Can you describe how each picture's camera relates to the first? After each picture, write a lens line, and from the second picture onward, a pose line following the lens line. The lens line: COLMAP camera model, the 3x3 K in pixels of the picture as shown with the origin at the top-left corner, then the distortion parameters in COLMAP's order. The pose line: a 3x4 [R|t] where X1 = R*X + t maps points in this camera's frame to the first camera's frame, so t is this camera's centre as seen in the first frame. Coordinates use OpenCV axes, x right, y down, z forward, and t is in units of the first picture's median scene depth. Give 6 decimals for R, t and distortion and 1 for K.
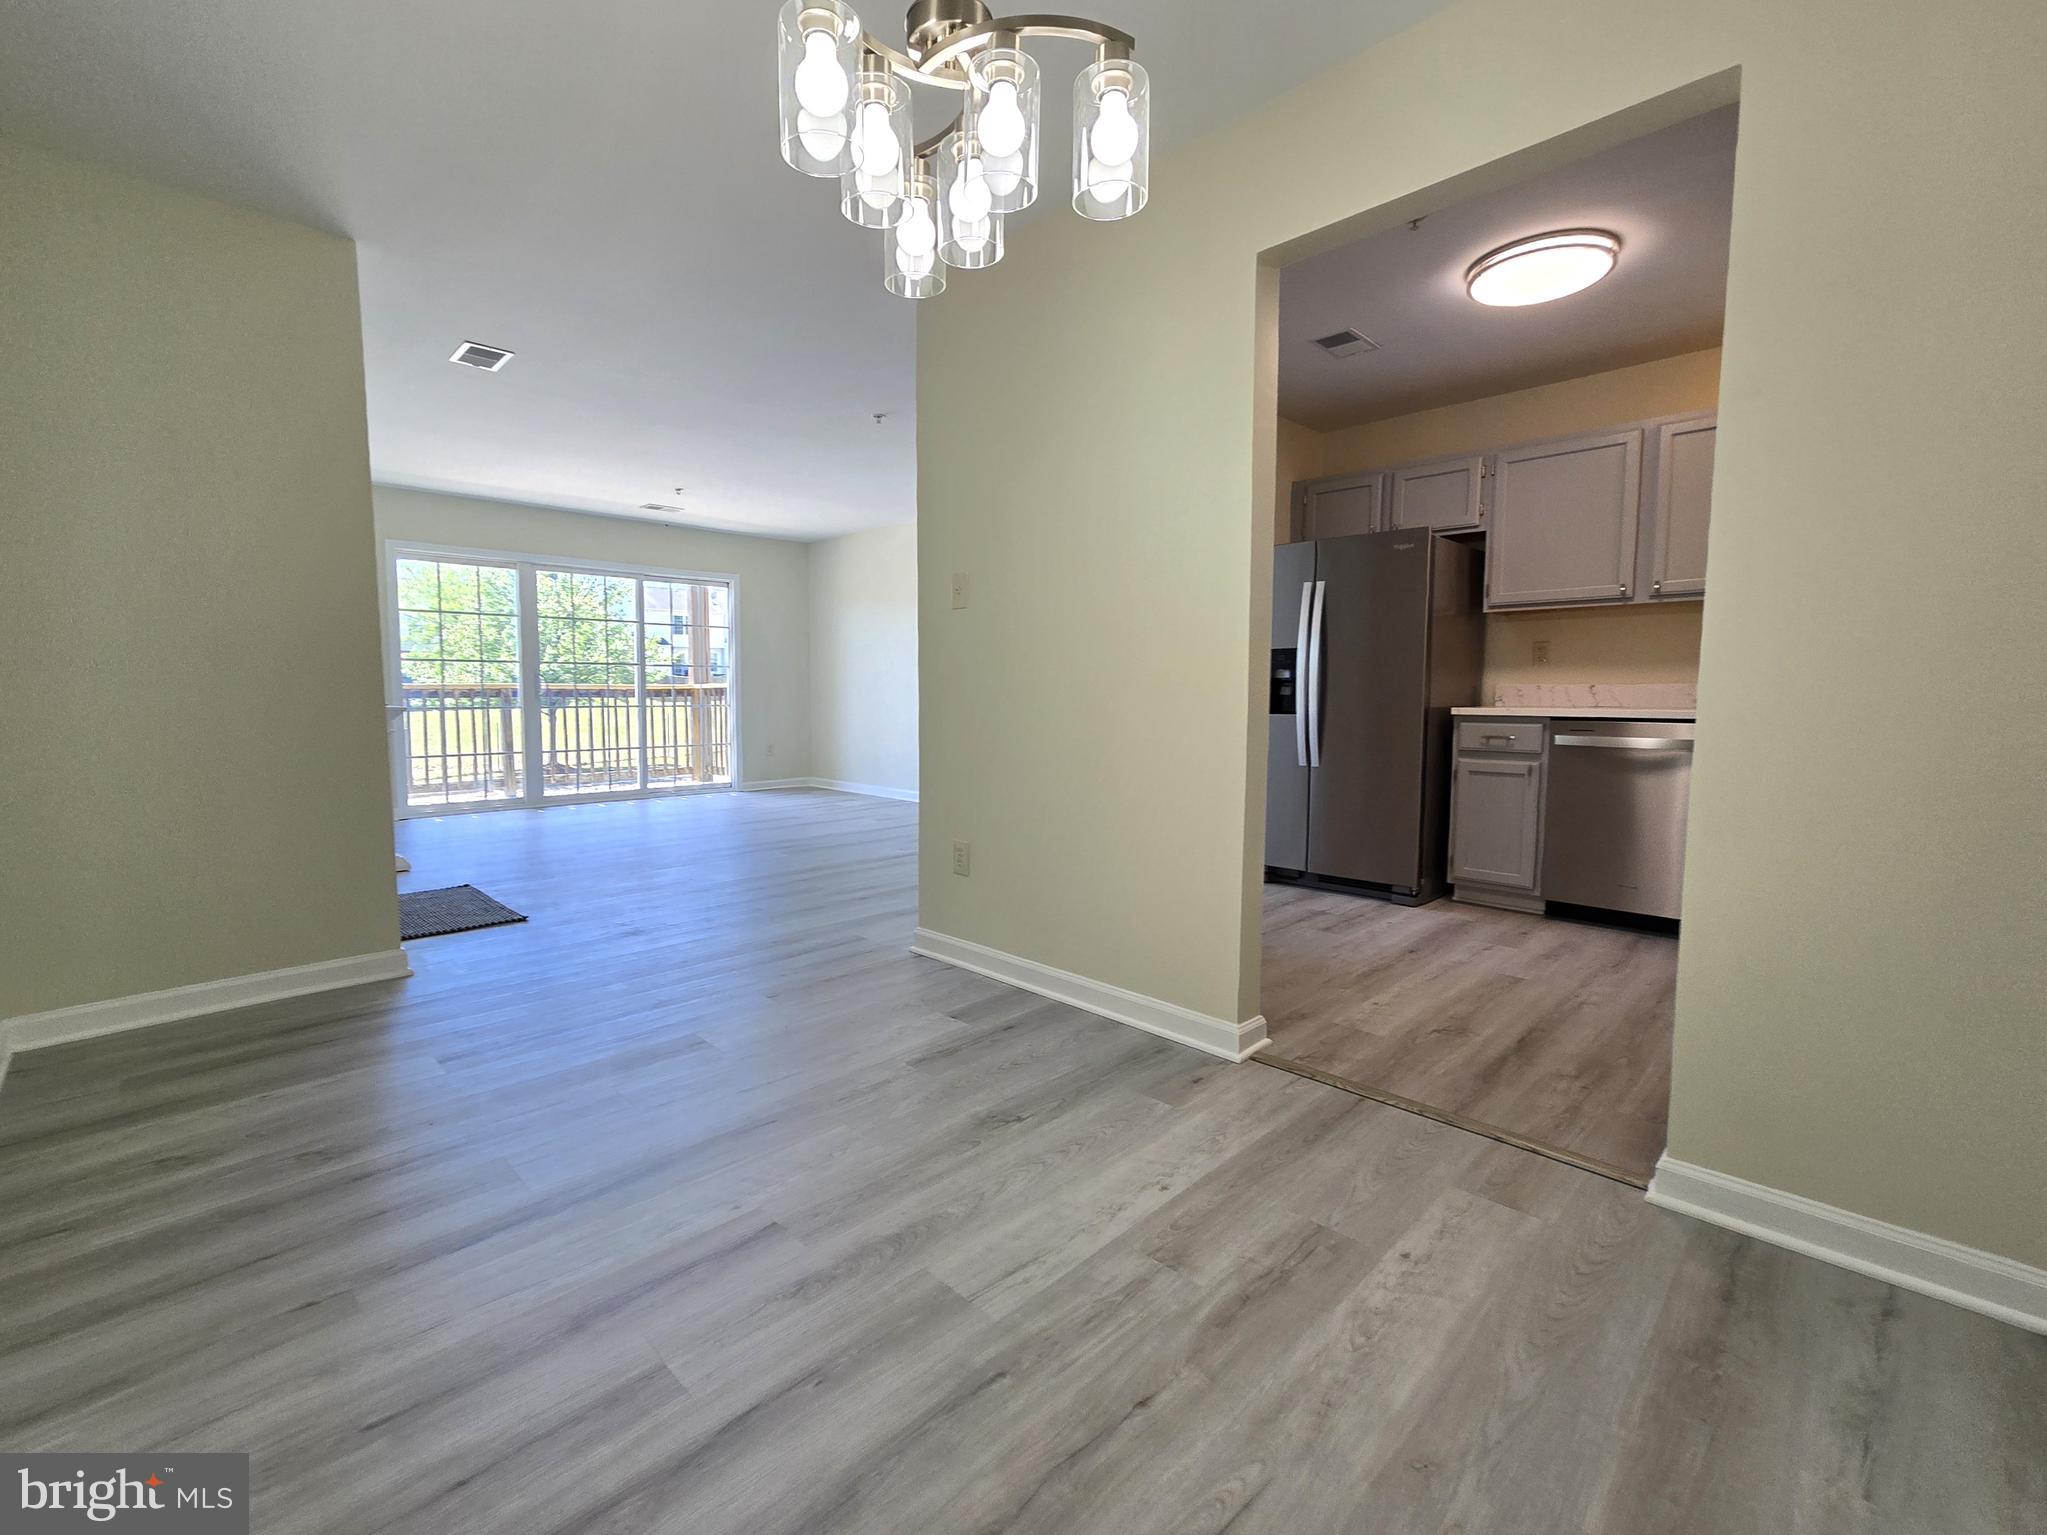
lens RADIAL K [[883.3, 0, 988.1], [0, 883.3, 767.6], [0, 0, 1]] dist [0.000855, 0.000205]
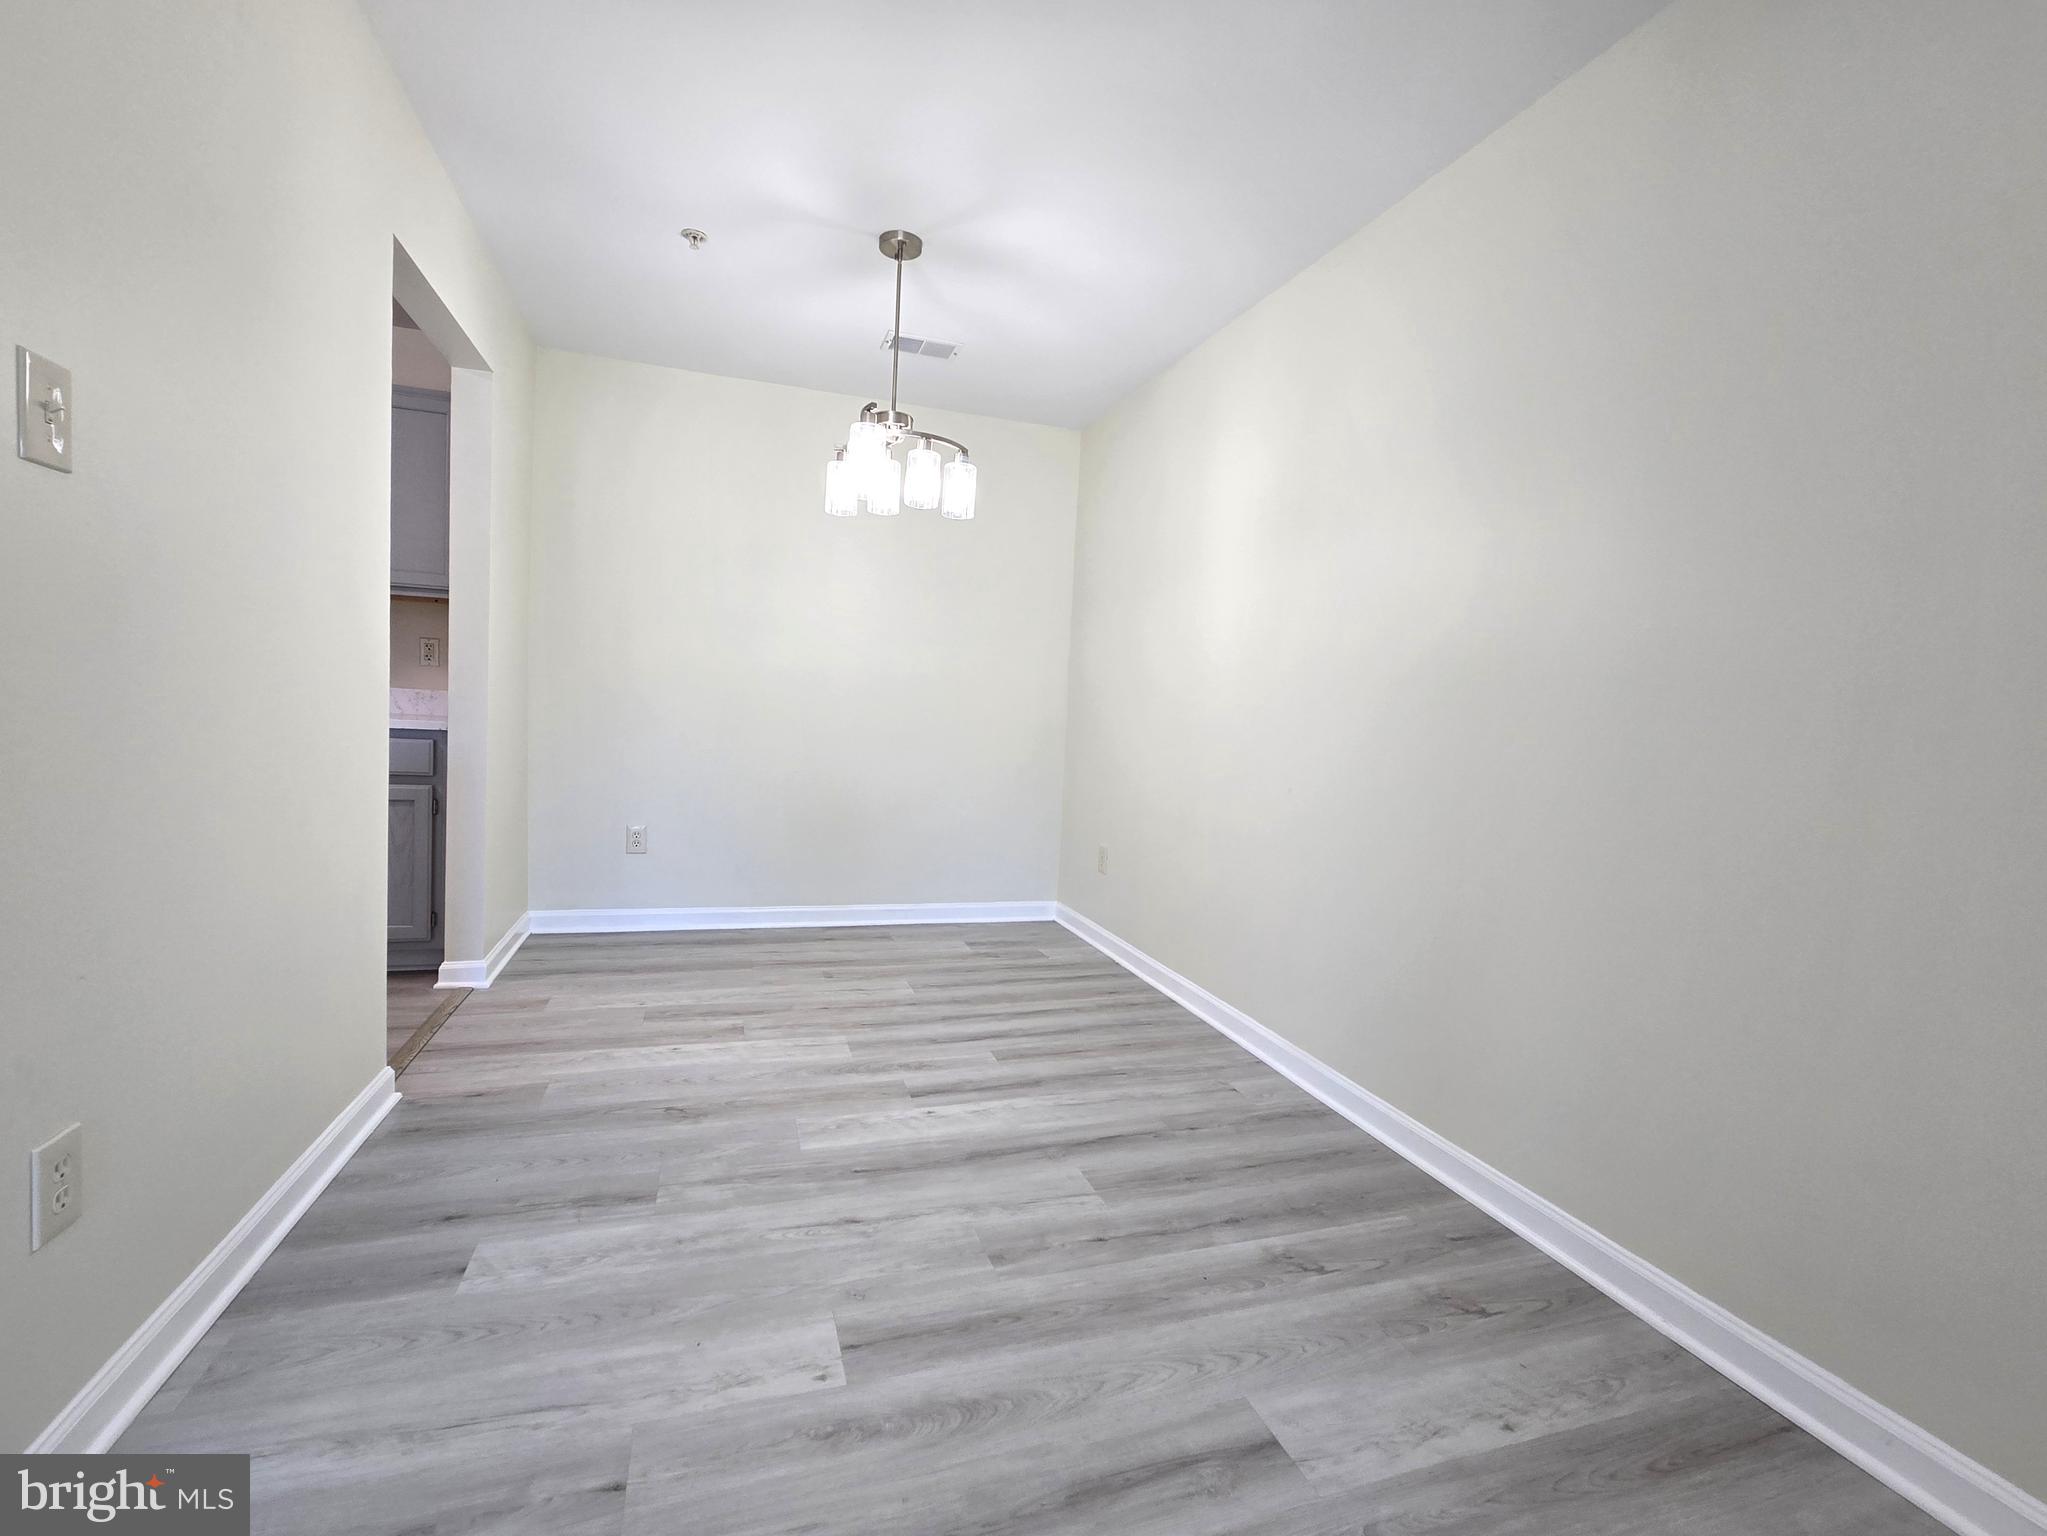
lens RADIAL K [[881.6, 0, 1006.7], [0, 881.6, 769.4], [0, 0, 1]] dist [-0.000344, 0.000405]
pose [[-0.897164, -0.072248, 0.435750, -0.511686], [-0.010145, 0.989642, 0.143196, -0.114687], [-0.441582, 0.124049, -0.888604, 1.135381]]
